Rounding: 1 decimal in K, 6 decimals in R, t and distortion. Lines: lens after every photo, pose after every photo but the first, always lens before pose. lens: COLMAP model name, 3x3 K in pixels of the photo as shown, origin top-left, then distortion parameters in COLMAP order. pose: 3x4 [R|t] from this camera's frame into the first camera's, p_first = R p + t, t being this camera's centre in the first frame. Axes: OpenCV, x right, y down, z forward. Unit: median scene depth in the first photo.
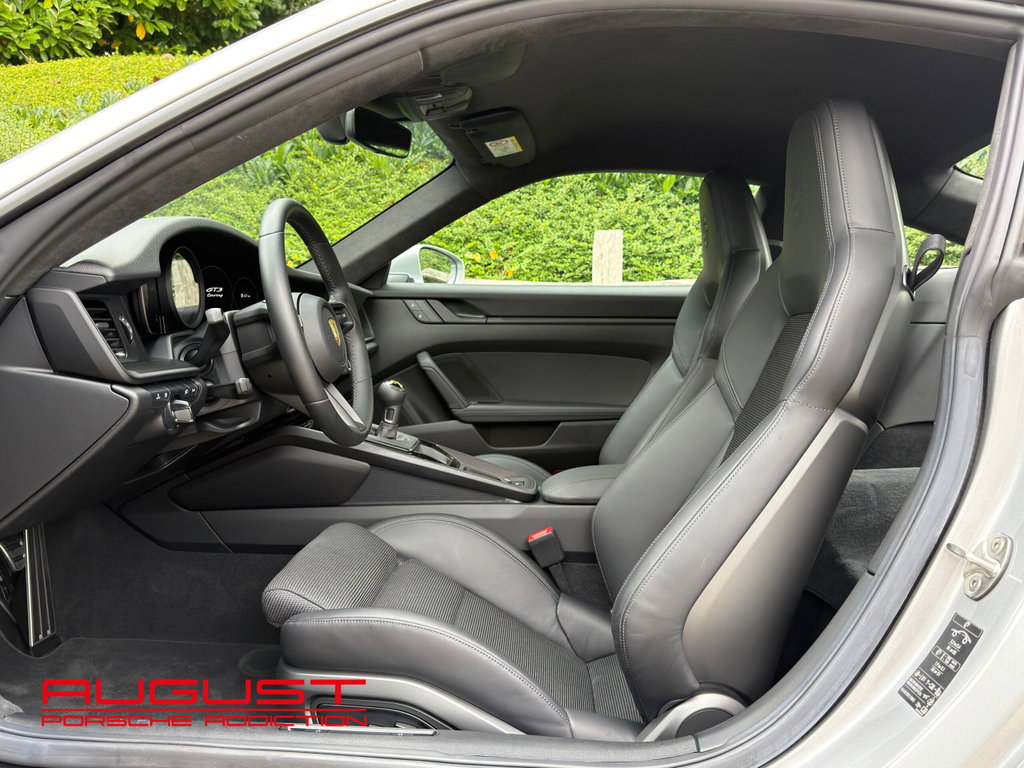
lens RADIAL K [[846.4, 0, 512.7], [0, 846.4, 391.7], [0, 0, 1]] dist [0.087807, -0.046486]
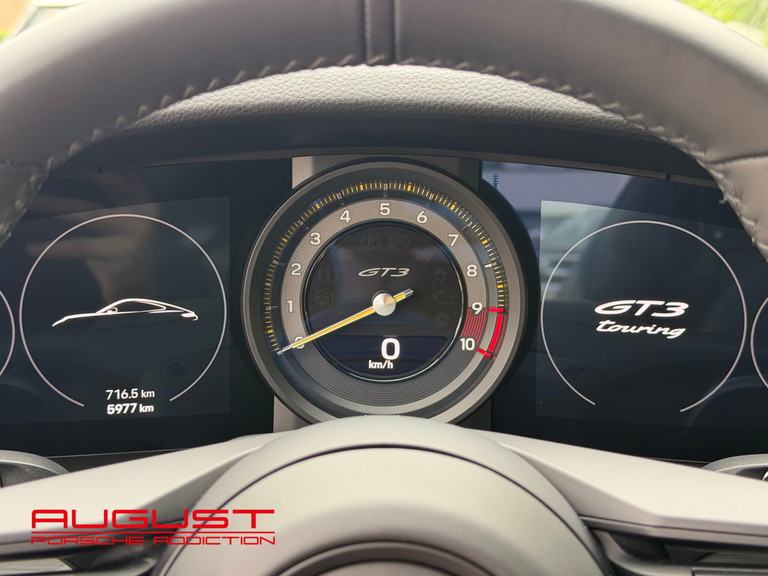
lens RADIAL K [[1099.4, 0, 385.7], [0, 1099.4, 289.2], [0, 0, 1]] dist [0.100532, 0.000000]
pose [[0.059747, 0.166237, -0.984274, -0.007271], [-0.115421, 0.980572, 0.158606, -0.101256], [0.991518, 0.104130, 0.077773, 0.529582]]
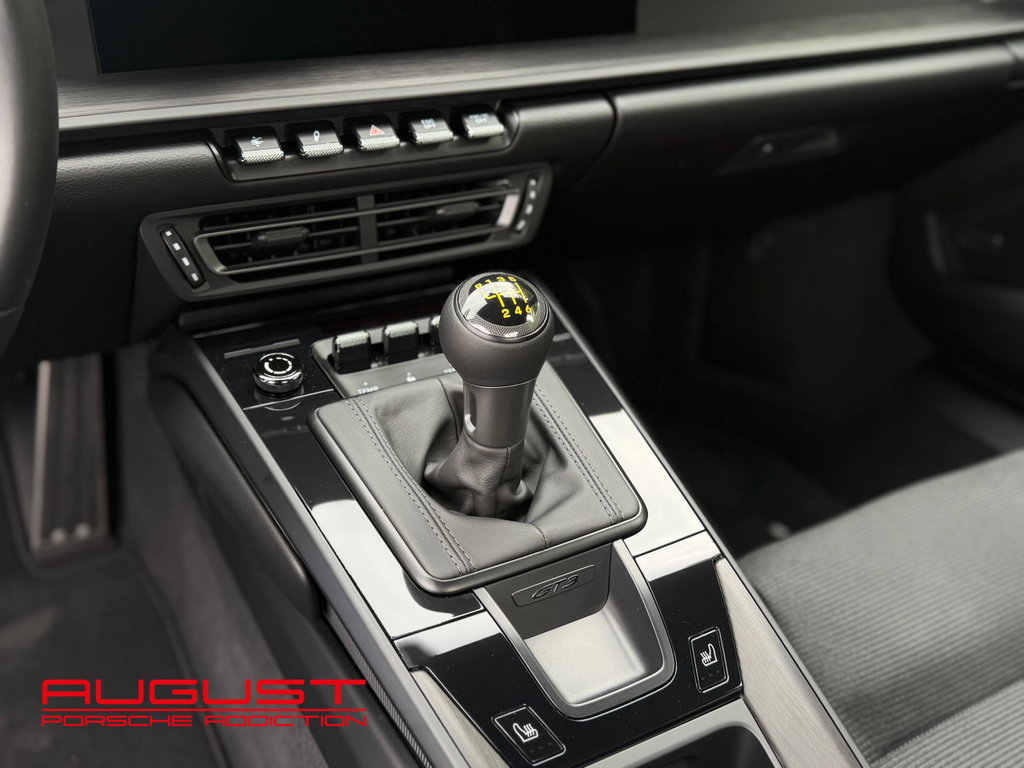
lens RADIAL K [[1007.0, 0, 504.9], [0, 1007.0, 386.2], [0, 0, 1]] dist [0.113013, 0.000000]
pose [[0.518974, 0.379581, -0.765888, 0.061862], [-0.088089, 0.914974, 0.393780, -0.067998], [0.850239, -0.136896, 0.508284, 0.595514]]
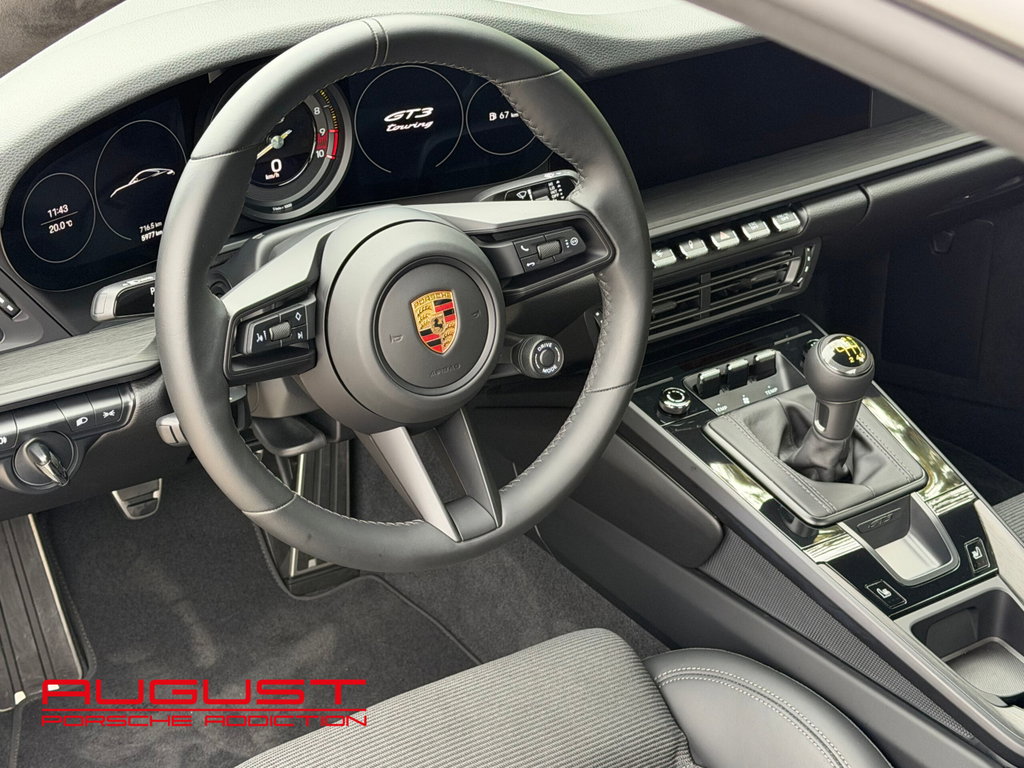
lens RADIAL K [[1826.9, 0, 506.7], [0, 1826.9, 388.2], [0, 0, 1]] dist [0.122186, 0.000000]
pose [[0.584883, 0.349812, -0.731809, 0.289428], [-0.057313, 0.917791, 0.392907, -0.228079], [0.809091, -0.187862, 0.556849, 0.263558]]
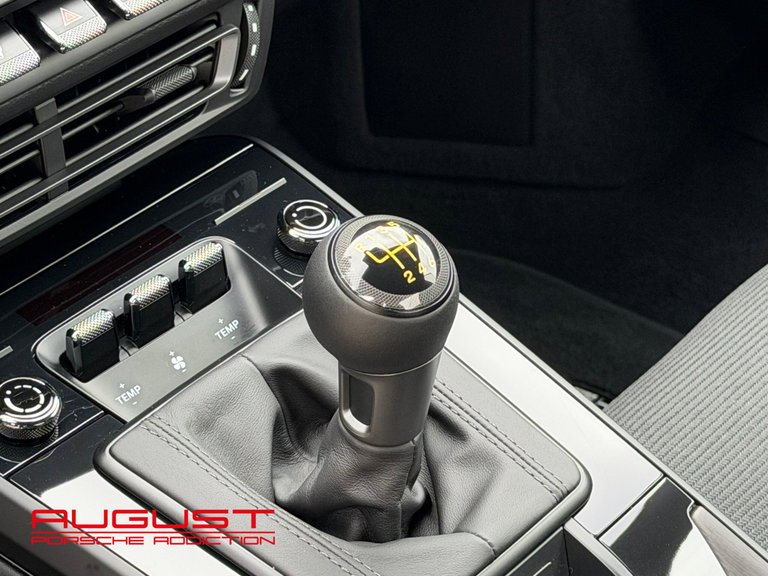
lens RADIAL K [[2295.6, 0, 382.4], [0, 2295.6, 291.0], [0, 0, 1]] dist [0.052253, 0.000000]
pose [[0.789374, 0.294024, -0.538923, 0.084452], [-0.009438, 0.883559, 0.468225, -0.157891], [0.613840, -0.364519, 0.700233, 0.460850]]
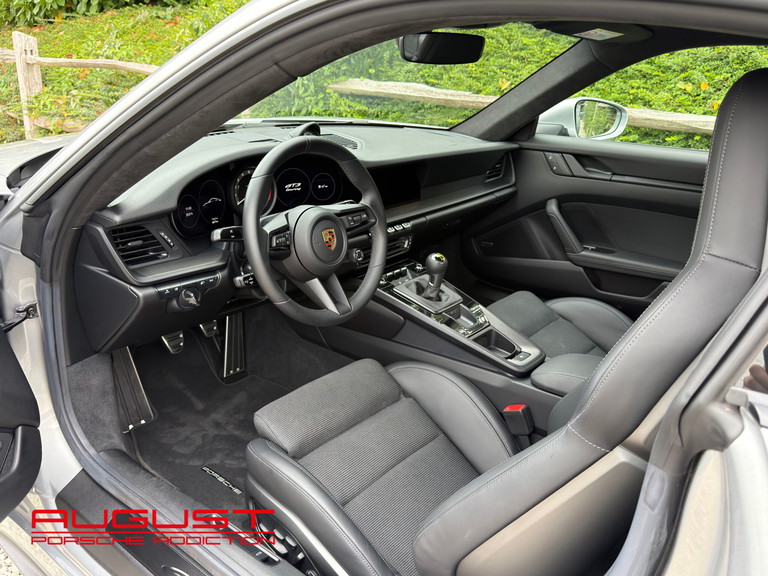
lens RADIAL K [[634.8, 0, 383.7], [0, 634.8, 287.7], [0, 0, 1]] dist [0.087807, -0.046486]
pose [[0.801092, 0.205173, -0.562277, 0.234800], [-0.071132, 0.965390, 0.250923, -0.136496], [0.594300, -0.161017, 0.787960, 0.139215]]
